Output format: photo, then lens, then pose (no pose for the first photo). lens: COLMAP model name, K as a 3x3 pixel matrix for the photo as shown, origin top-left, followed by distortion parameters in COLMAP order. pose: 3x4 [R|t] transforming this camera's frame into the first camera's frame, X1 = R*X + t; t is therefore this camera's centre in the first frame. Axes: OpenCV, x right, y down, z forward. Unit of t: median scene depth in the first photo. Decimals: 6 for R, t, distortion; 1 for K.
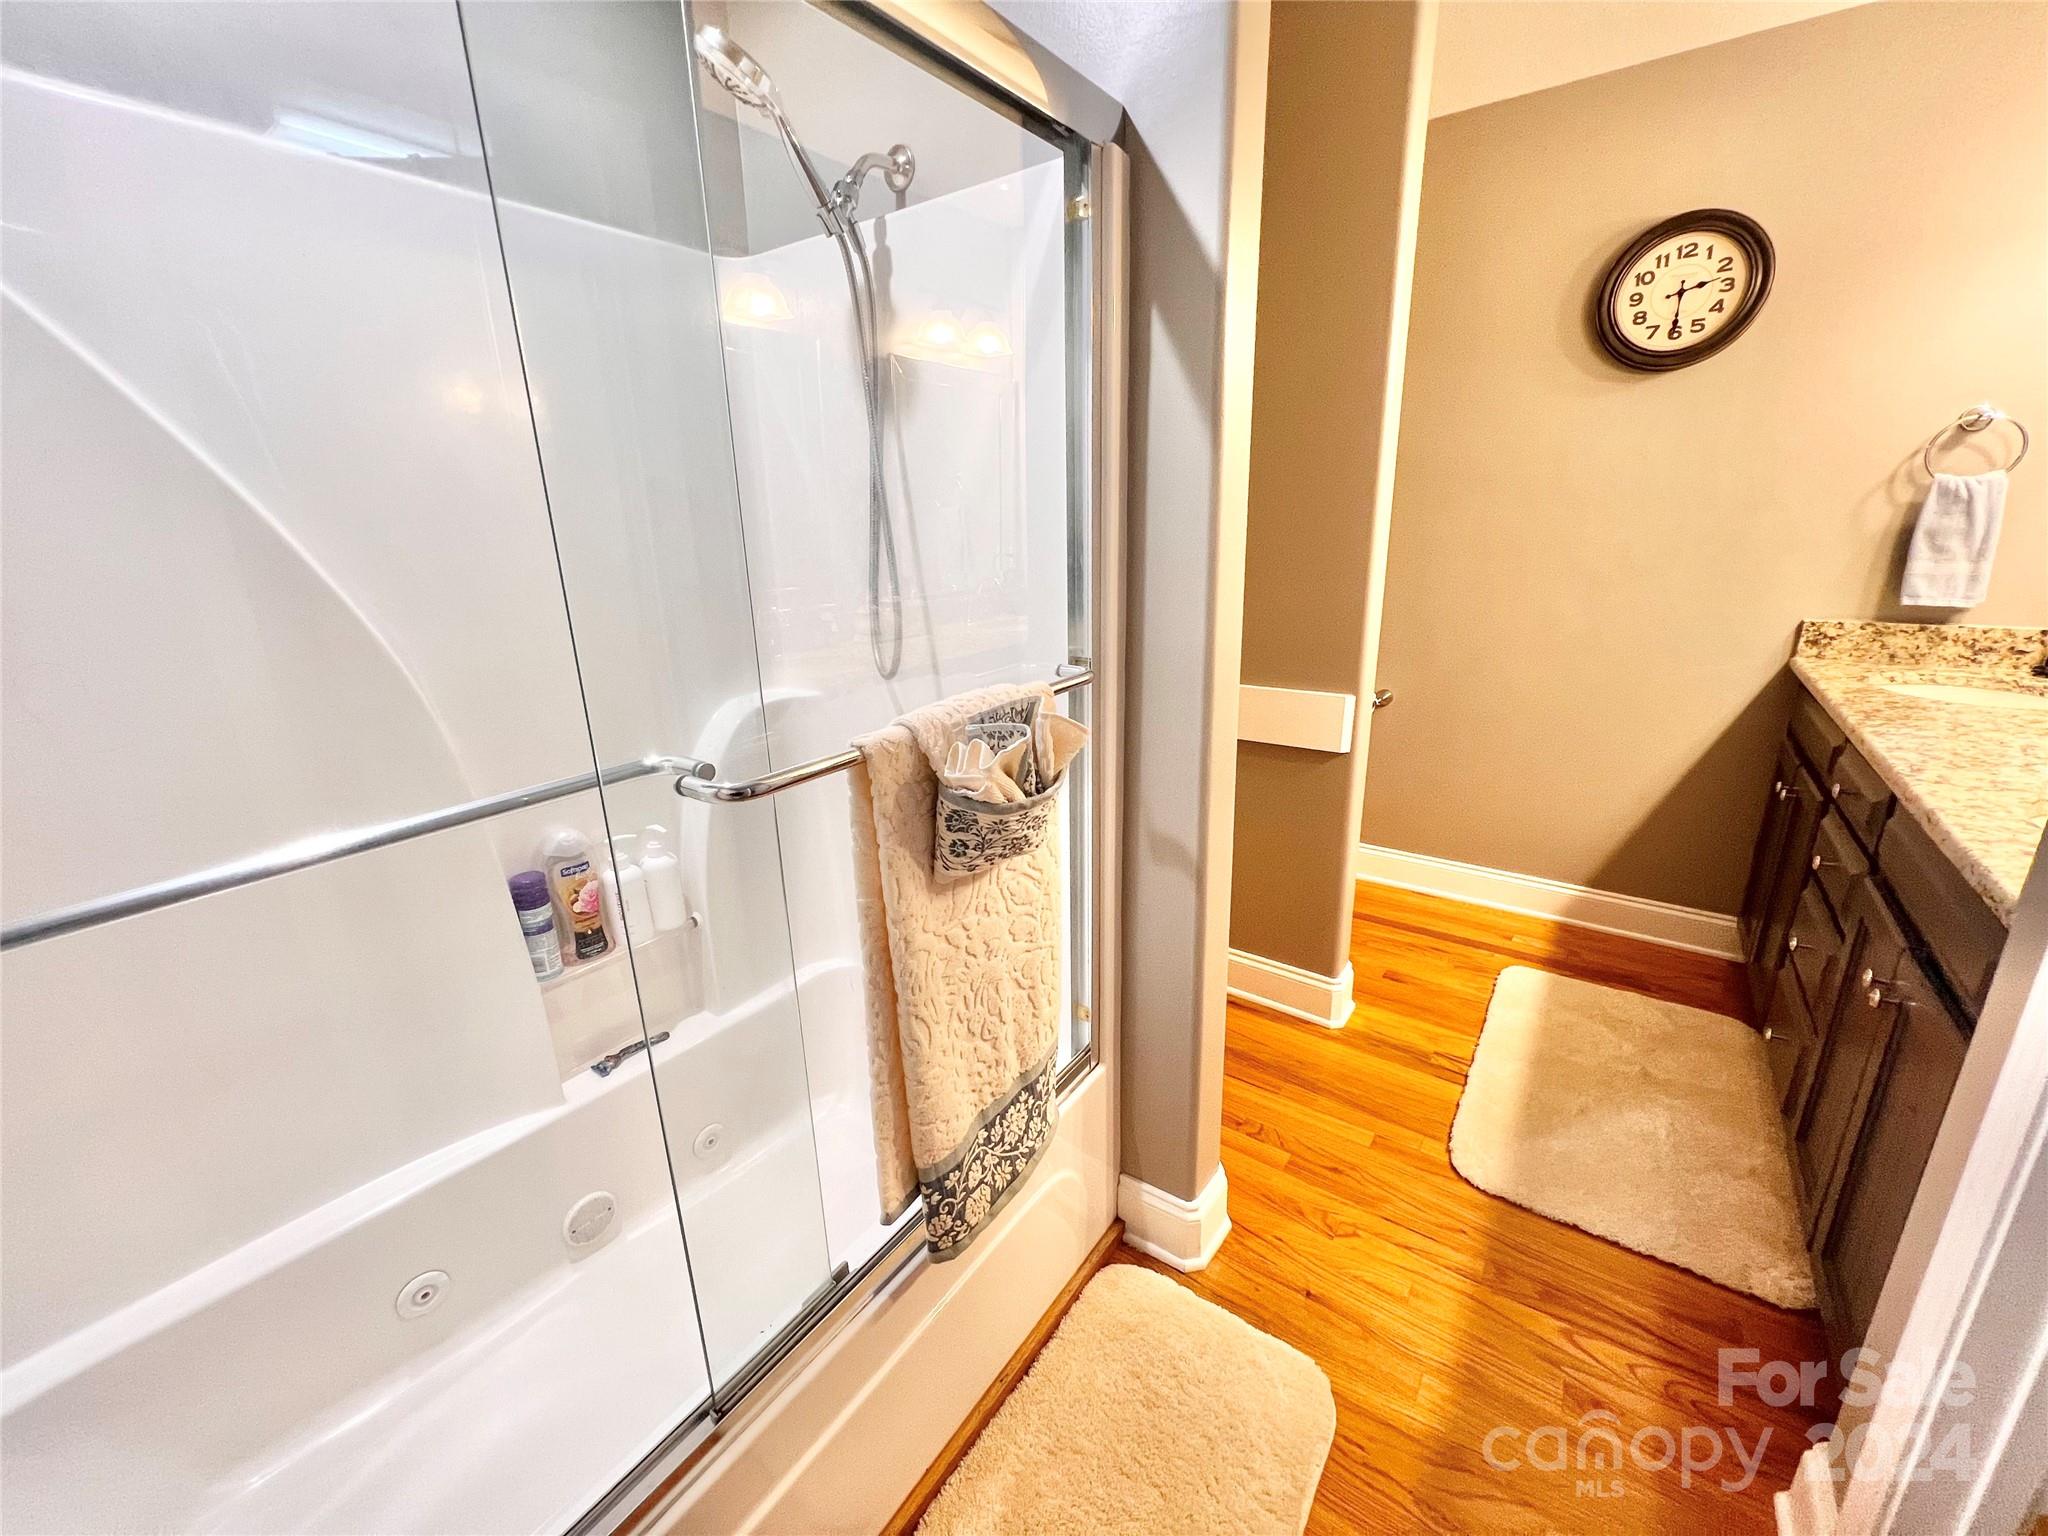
lens RADIAL K [[823.7, 0, 1020.4], [0, 823.7, 758.1], [0, 0, 1]] dist [-0.003372, 0.001073]
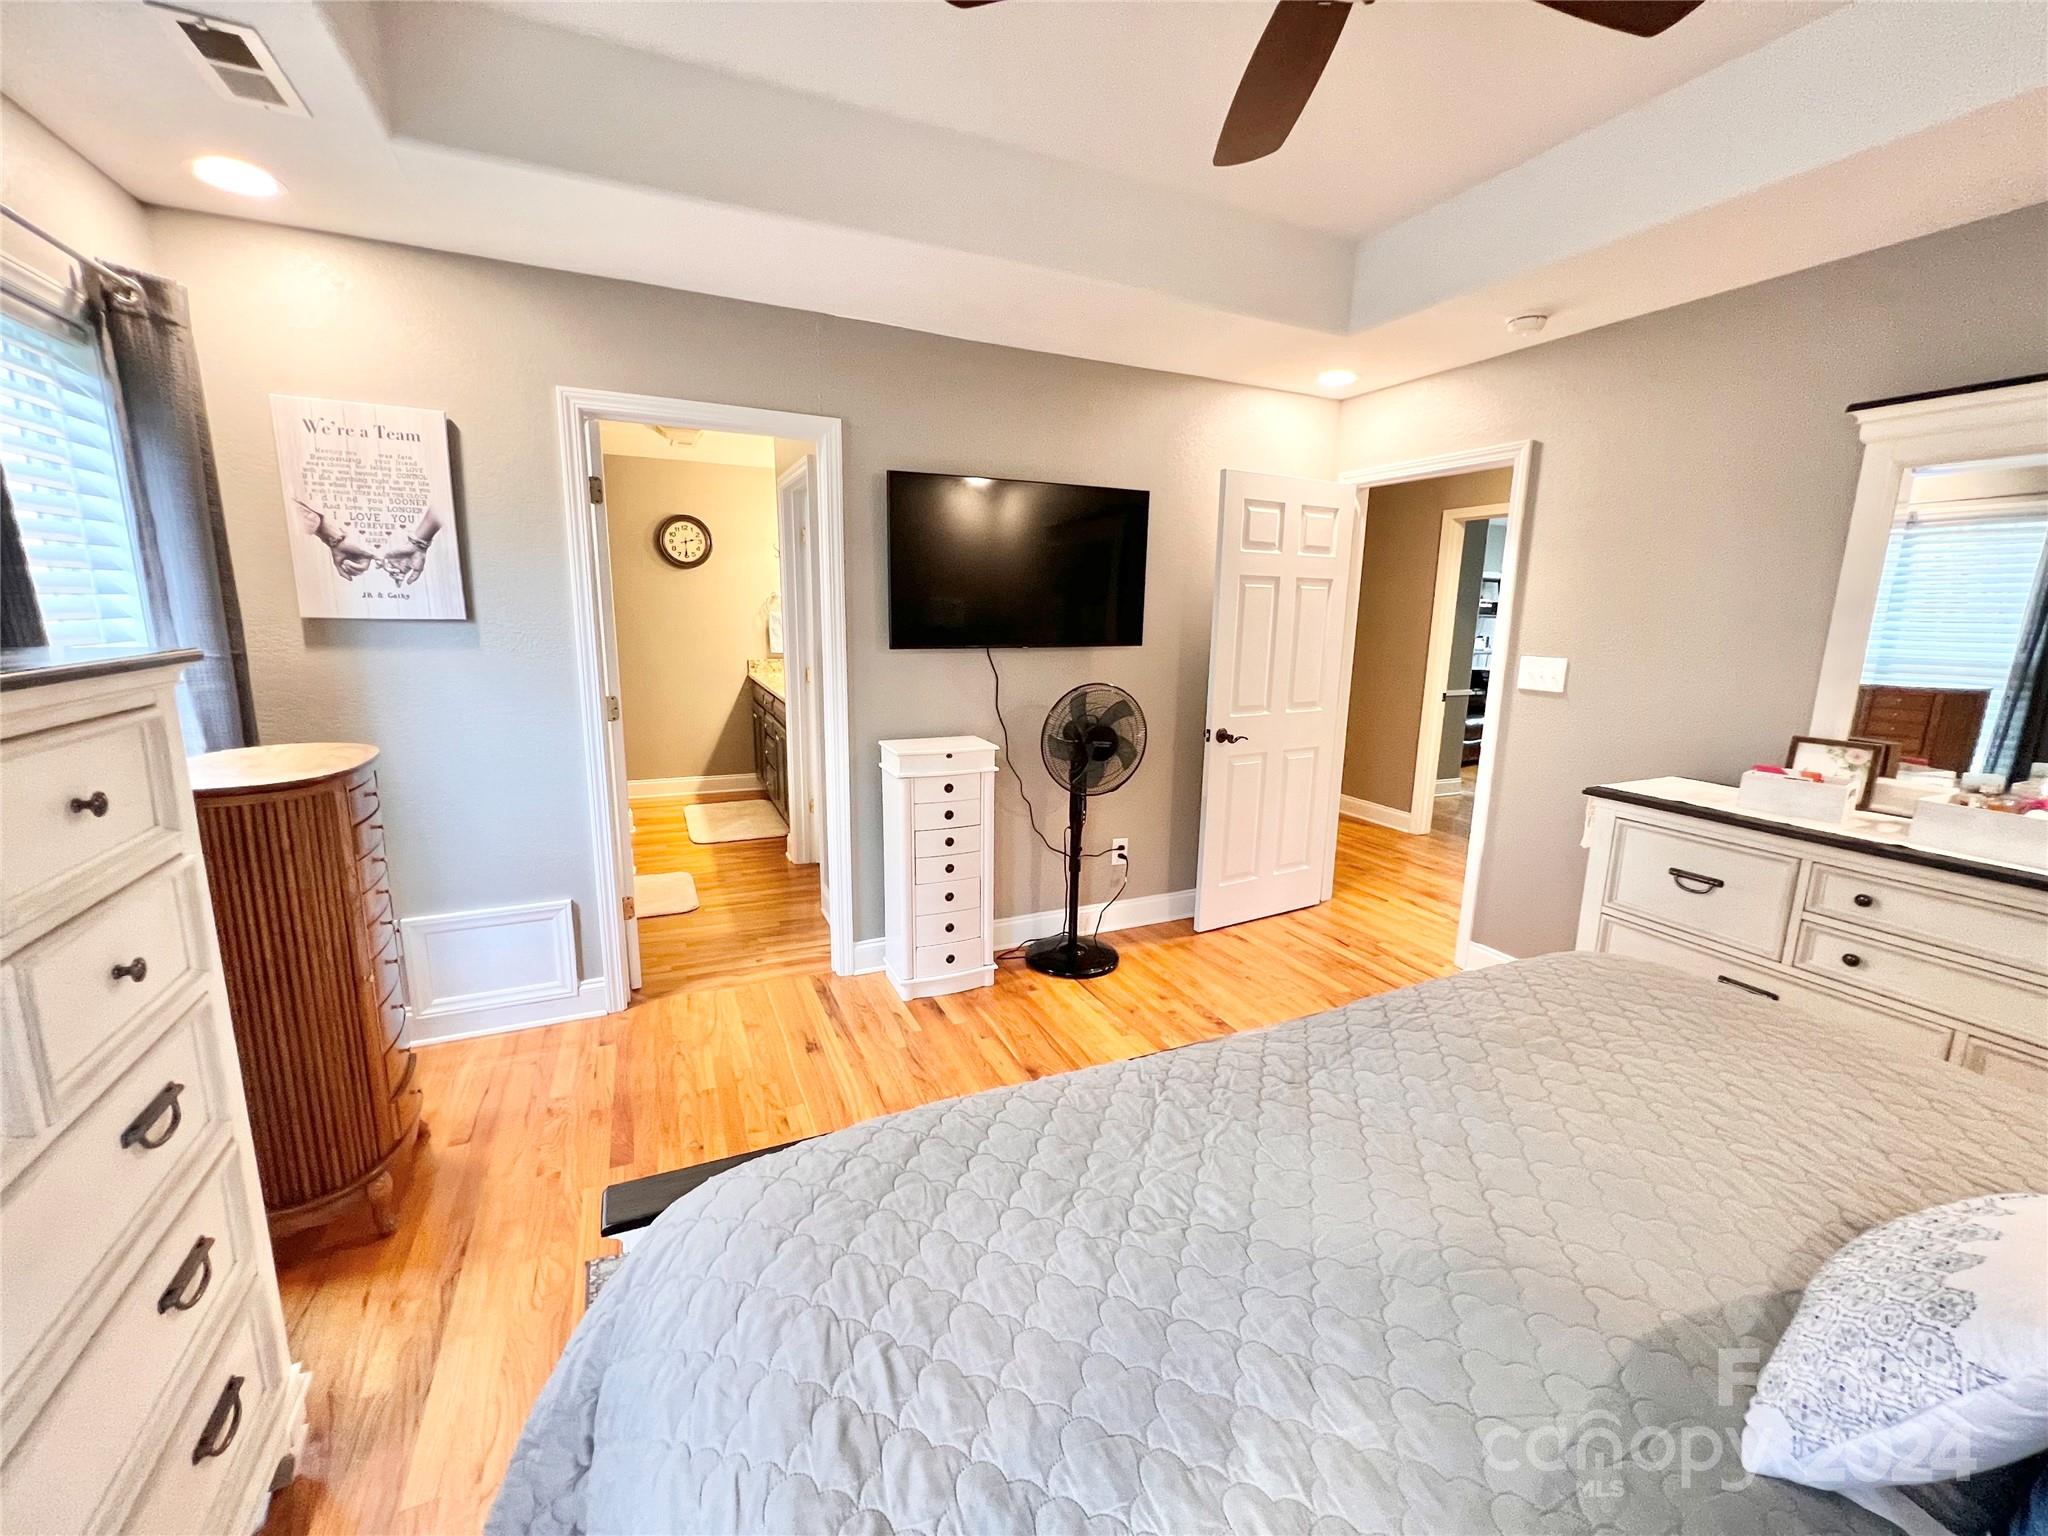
lens RADIAL K [[823.7, 0, 1027.2], [0, 823.7, 761.2], [0, 0, 1]] dist [-0.003372, 0.001073]
pose [[0.483368, -0.127252, 0.866119, -1.104899], [0.220956, 0.975080, 0.019948, 0.334979], [-0.847074, 0.181732, 0.499440, -1.188539]]
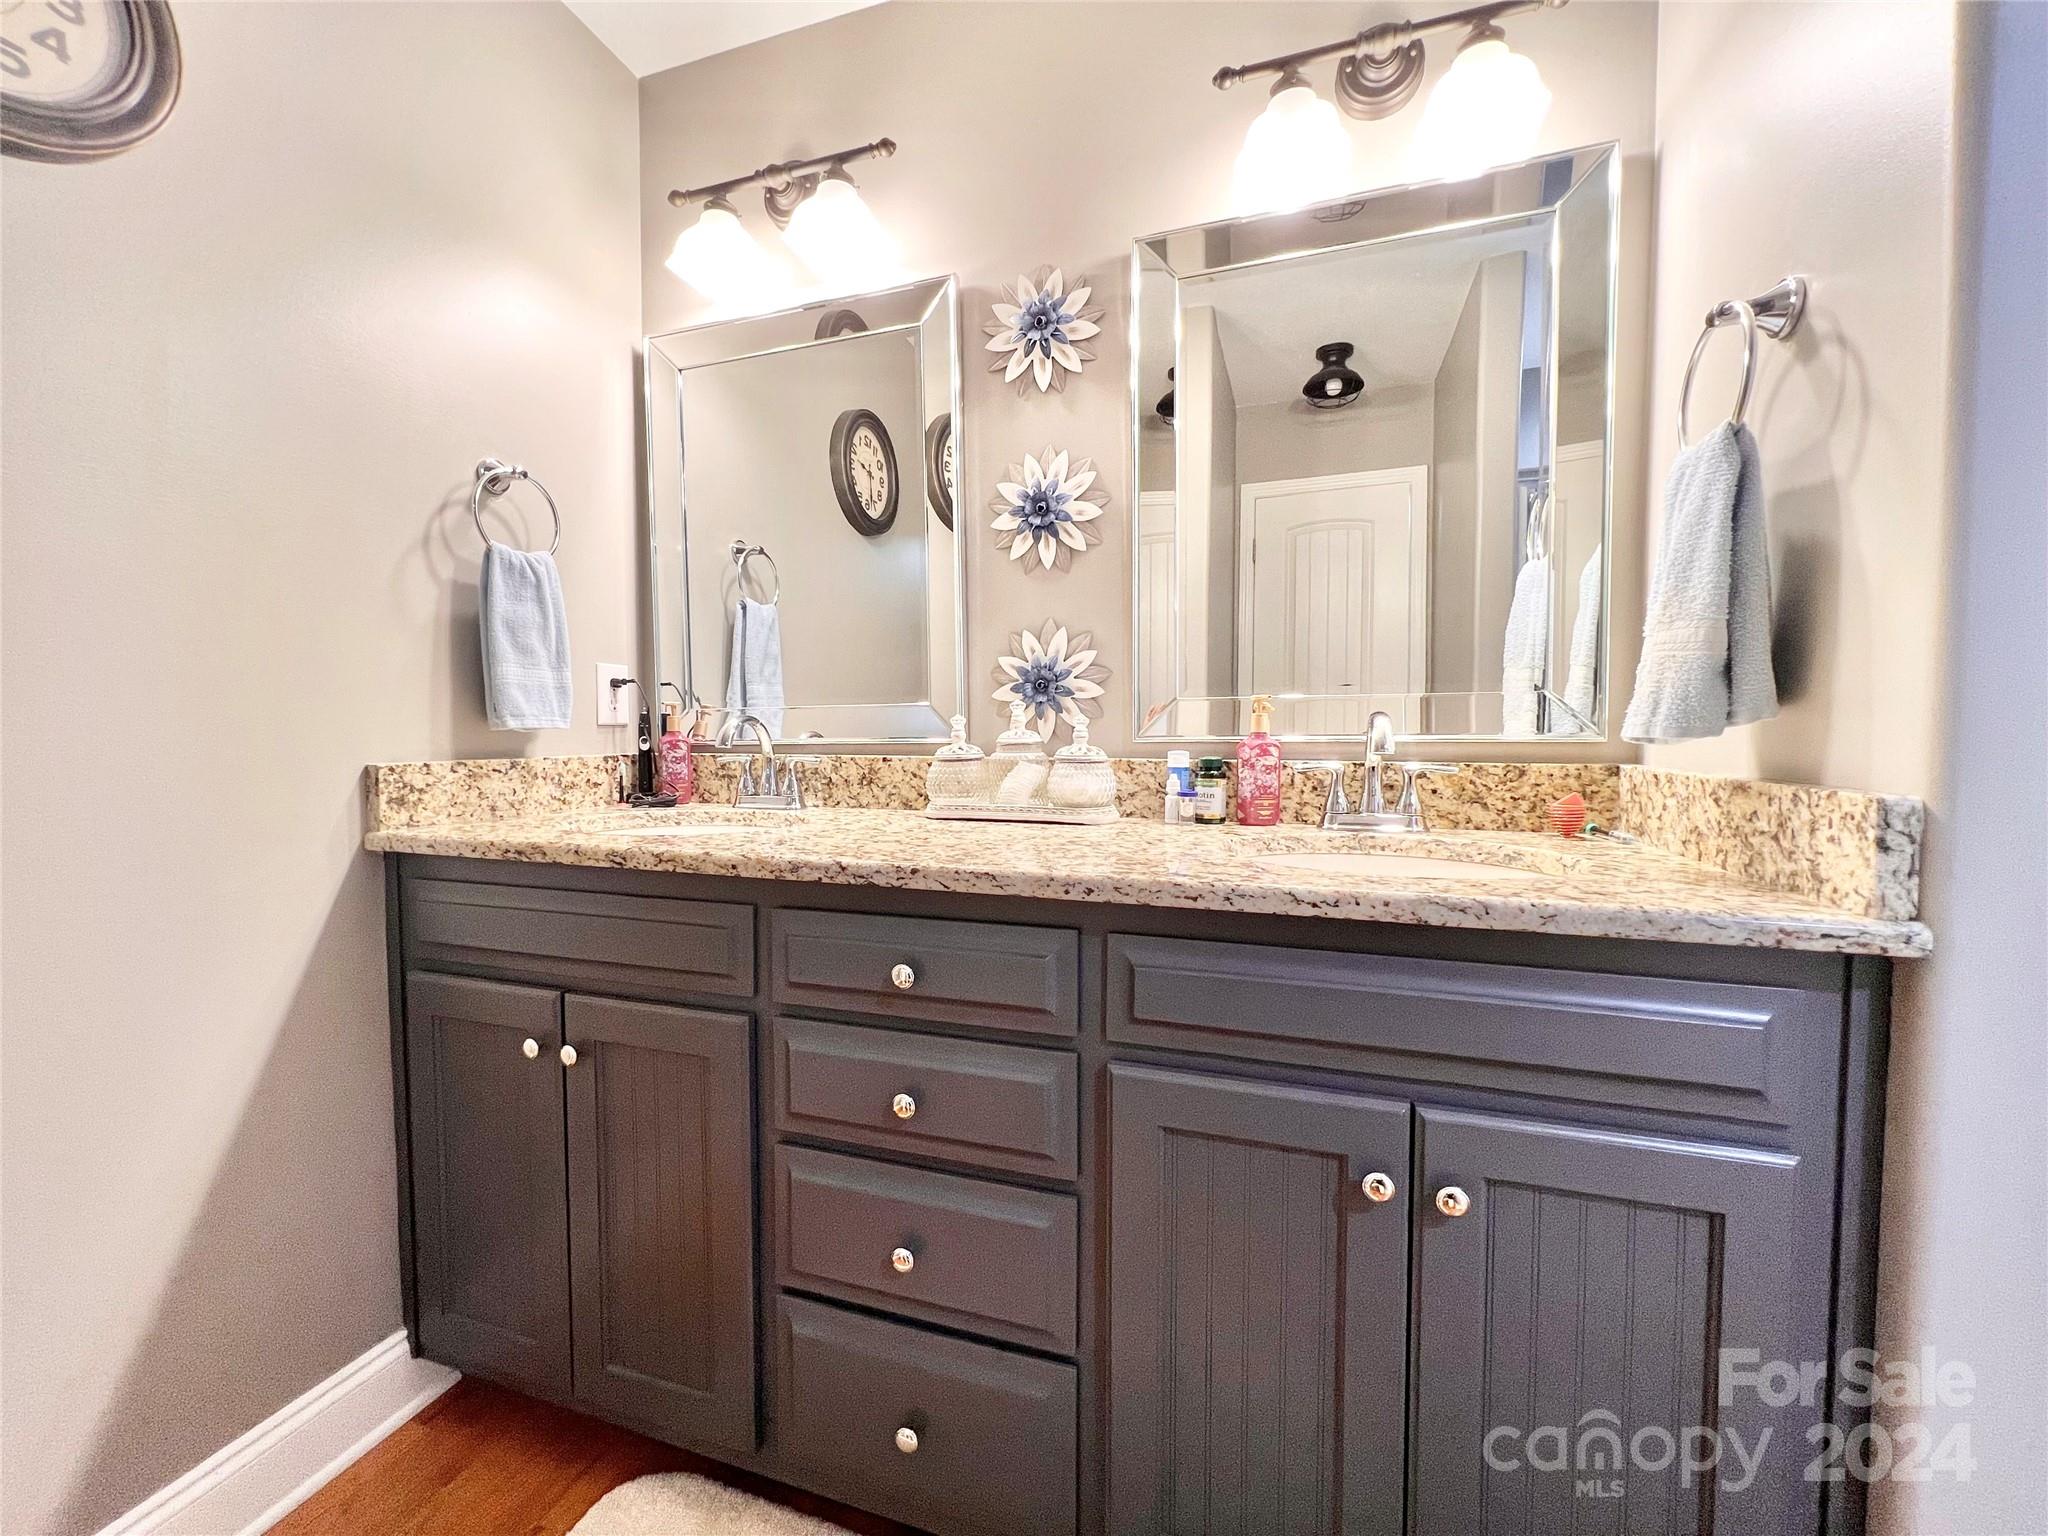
lens RADIAL K [[823.7, 0, 1018.2], [0, 823.7, 769.1], [0, 0, 1]] dist [-0.003372, 0.001073]
pose [[-0.276131, -0.018688, 0.960938, 0.310735], [0.288408, 0.952124, 0.101392, -0.100636], [-0.916828, 0.305140, -0.257521, 0.782533]]
